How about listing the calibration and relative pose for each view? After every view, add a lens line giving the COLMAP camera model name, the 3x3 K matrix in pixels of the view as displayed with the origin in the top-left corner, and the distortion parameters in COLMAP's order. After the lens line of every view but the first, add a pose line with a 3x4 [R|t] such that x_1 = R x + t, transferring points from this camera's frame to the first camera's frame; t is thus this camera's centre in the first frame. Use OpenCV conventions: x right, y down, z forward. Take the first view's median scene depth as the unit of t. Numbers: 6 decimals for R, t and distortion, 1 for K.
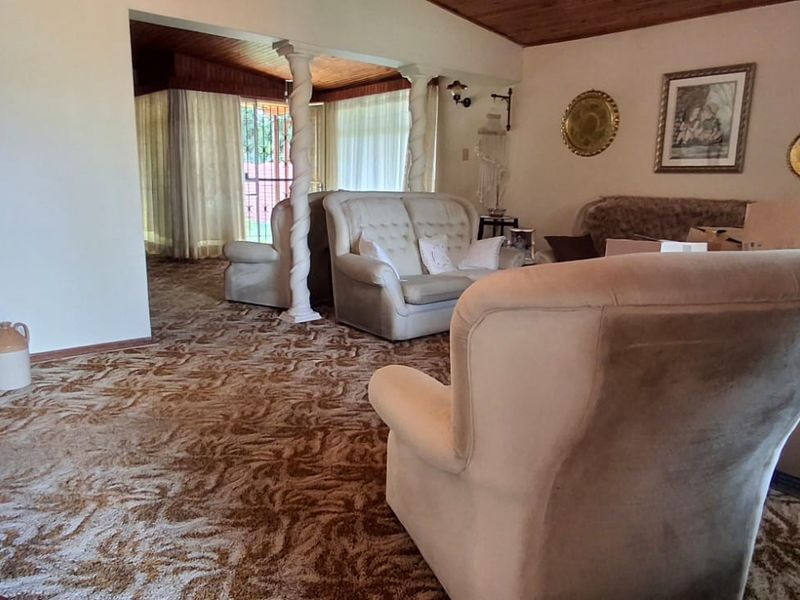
lens RADIAL K [[598.4, 0, 396.2], [0, 598.4, 308.1], [0, 0, 1]] dist [-0.010684, 0.011051]
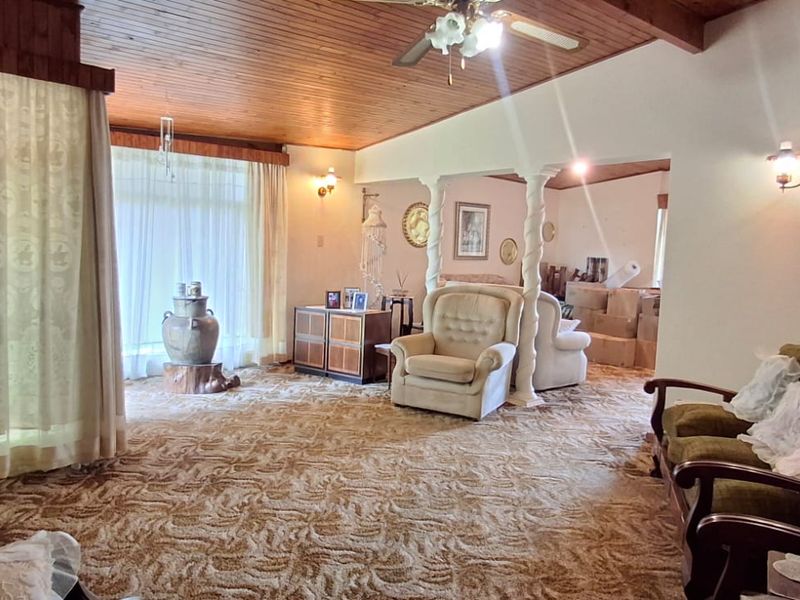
lens RADIAL K [[598.4, 0, 396.2], [0, 598.4, 308.1], [0, 0, 1]] dist [-0.010684, 0.011051]
pose [[0.005791, -0.119078, 0.992868, -0.791894], [0.174986, 0.977685, 0.116237, -0.207440], [-0.984554, 0.173065, 0.026499, 0.750589]]
